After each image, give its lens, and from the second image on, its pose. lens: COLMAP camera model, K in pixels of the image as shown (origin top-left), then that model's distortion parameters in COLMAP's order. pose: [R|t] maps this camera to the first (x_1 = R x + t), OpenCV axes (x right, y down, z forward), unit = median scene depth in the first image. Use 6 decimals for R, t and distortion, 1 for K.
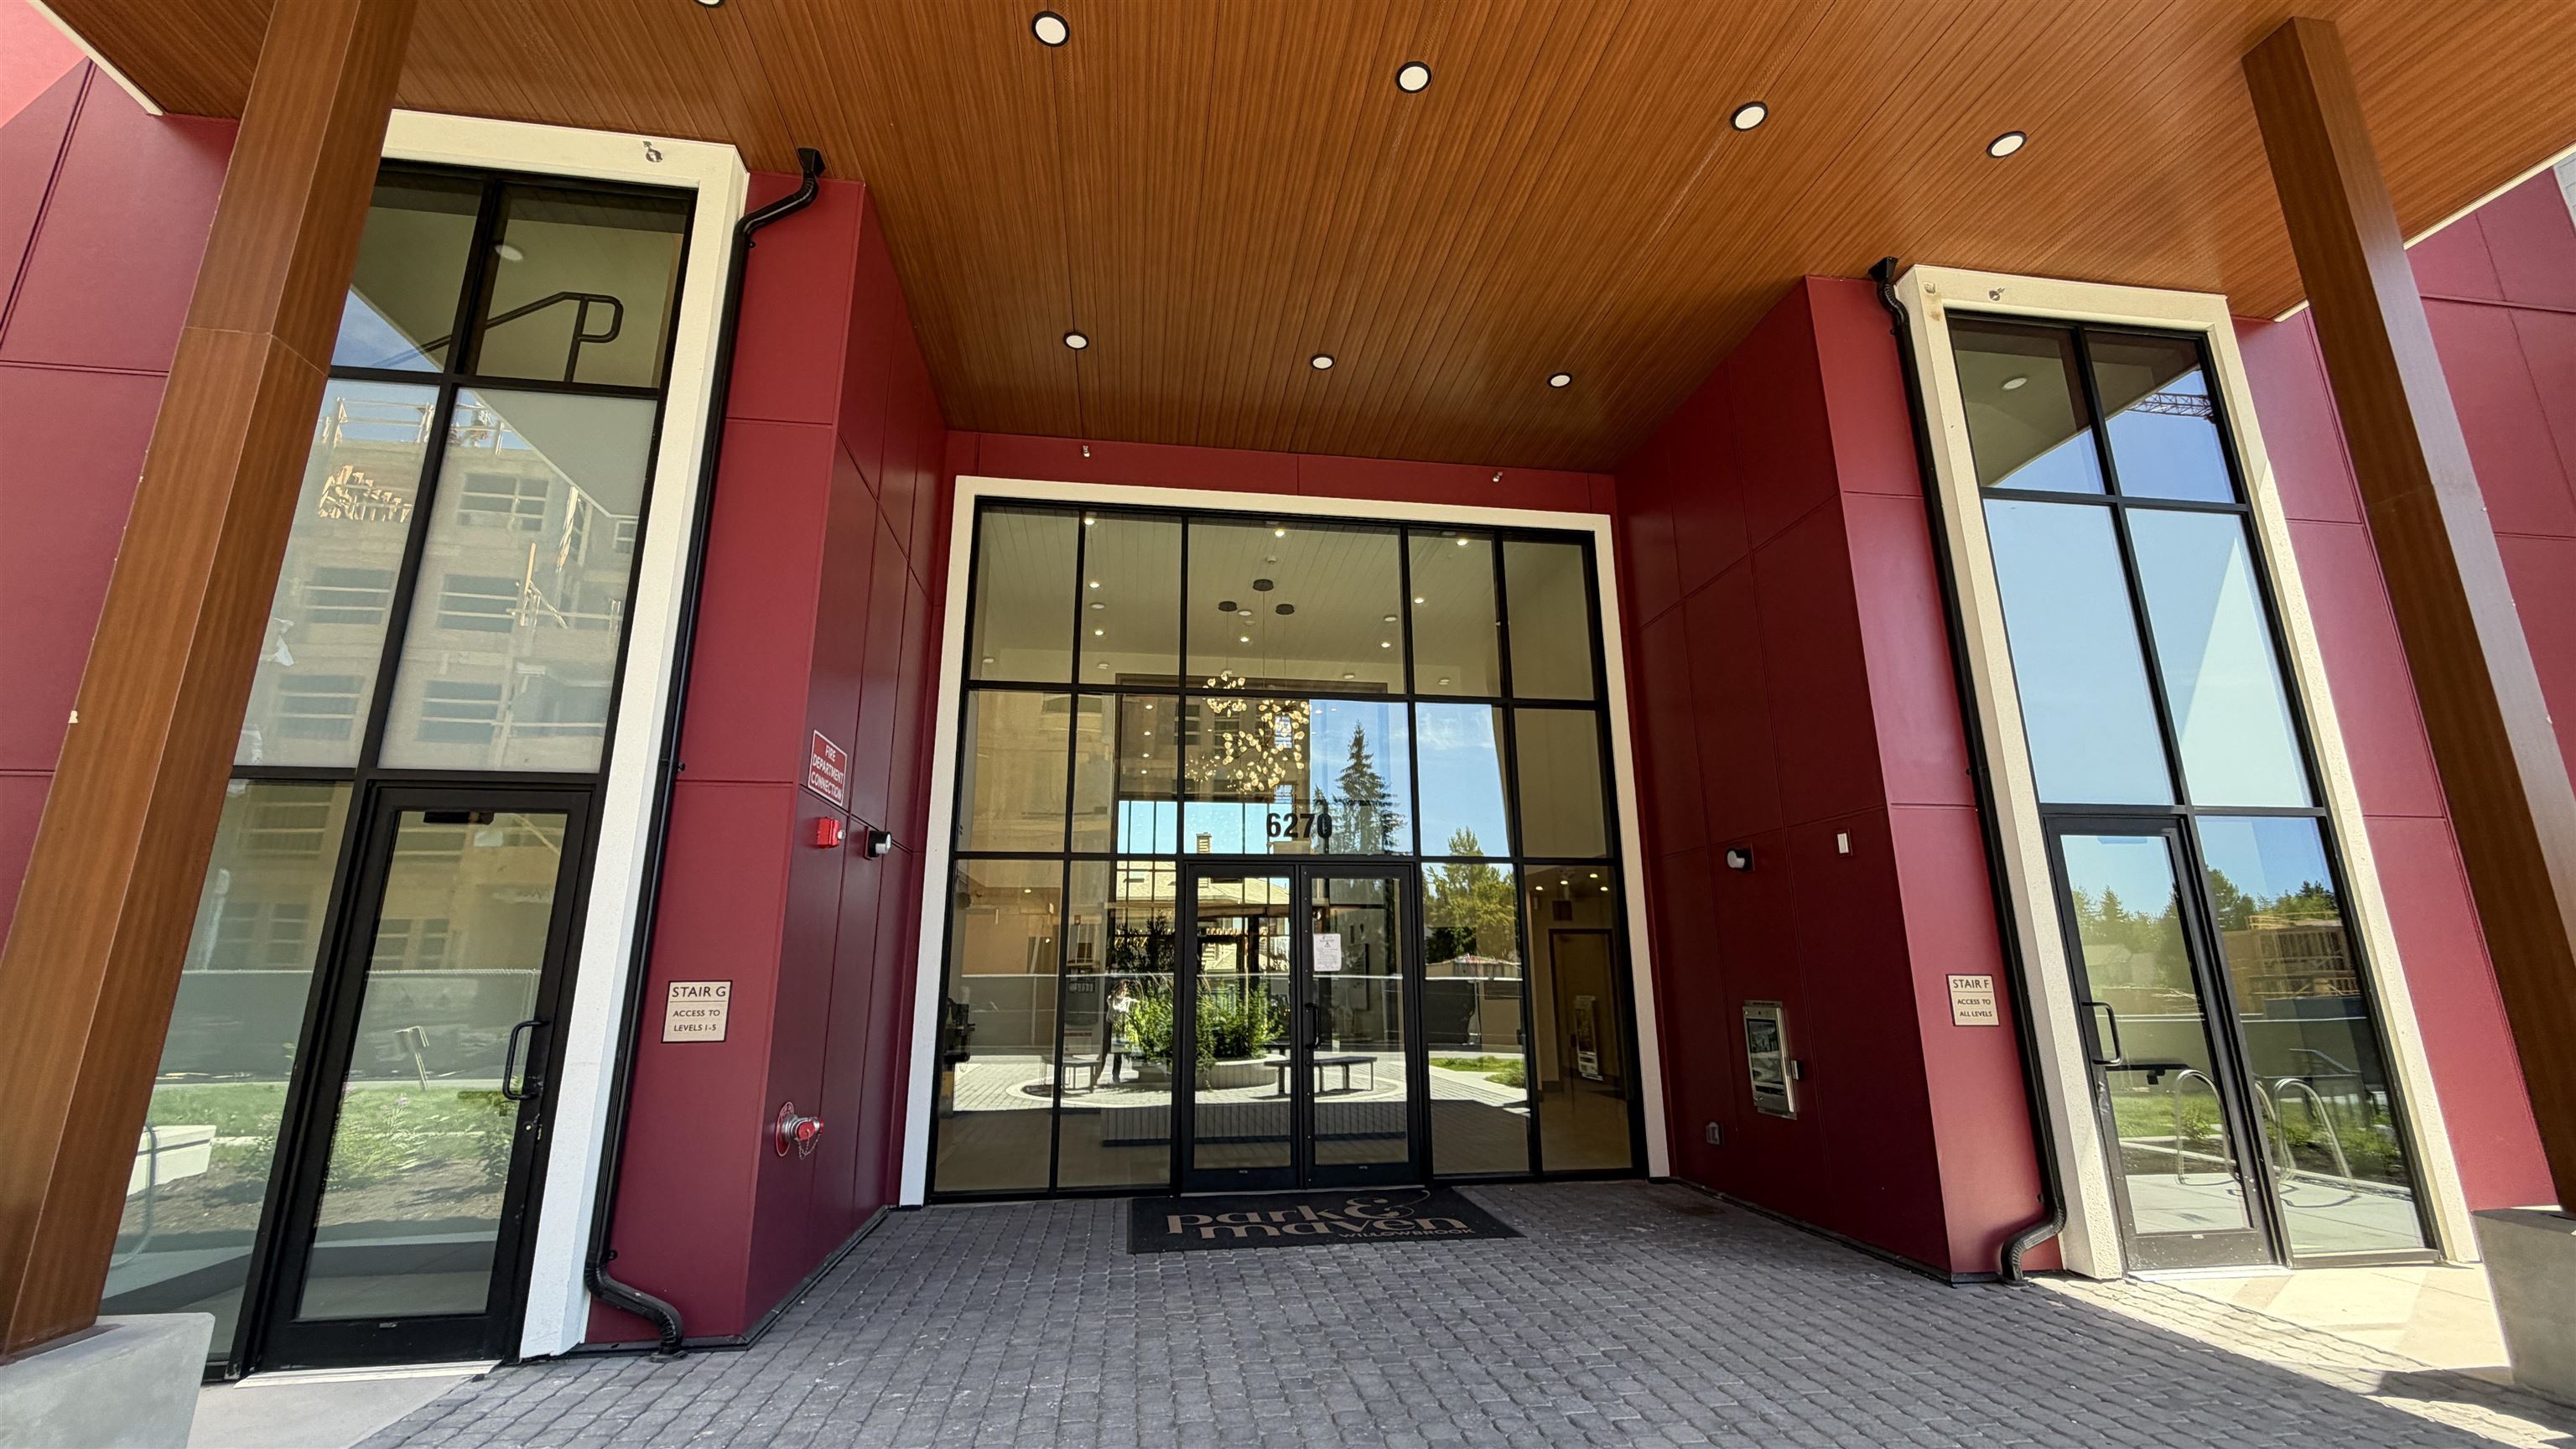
lens RADIAL K [[1034.6, 0, 1287.9], [0, 1034.6, 726.2], [0, 0, 1]] dist [0.003926, -0.000195]
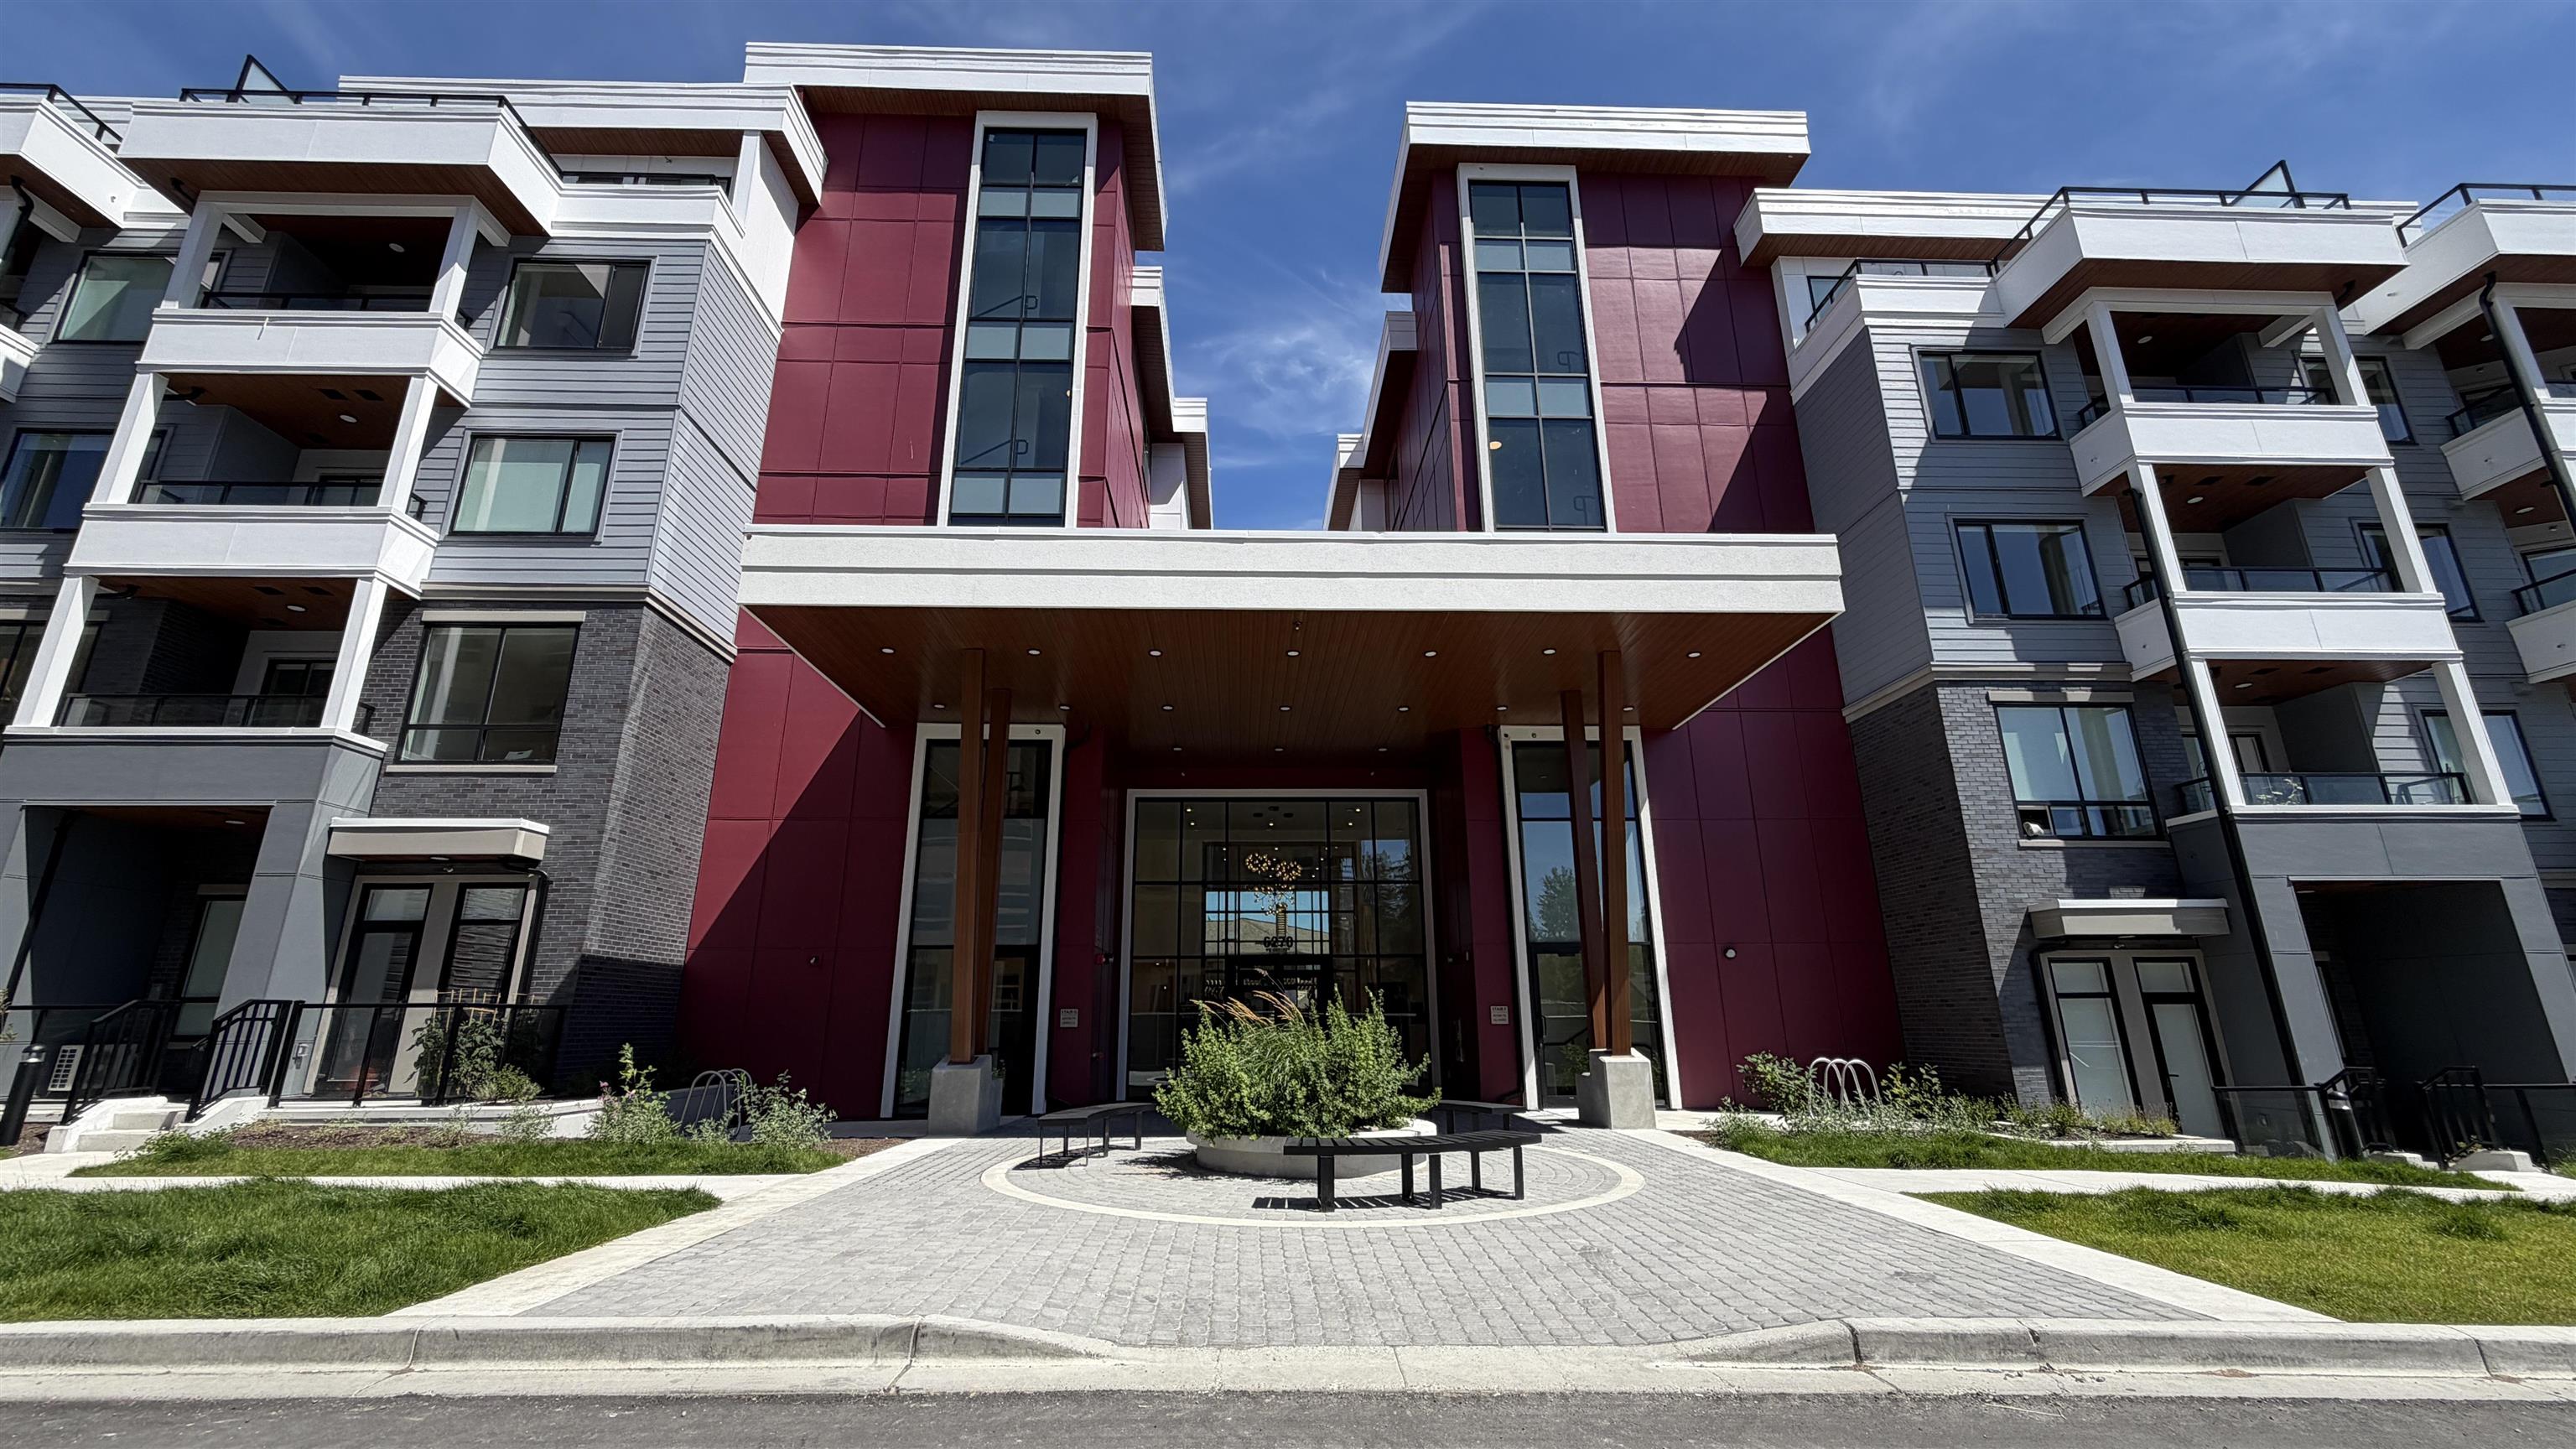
lens RADIAL K [[1034.6, 0, 1279.2], [0, 1034.6, 718.5], [0, 0, 1]] dist [0.003926, -0.000195]
pose [[0.993536, -0.032708, -0.108707, 0.340626], [0.027986, 0.998609, -0.044683, -0.362307], [0.110017, 0.041351, 0.993069, -1.584370]]
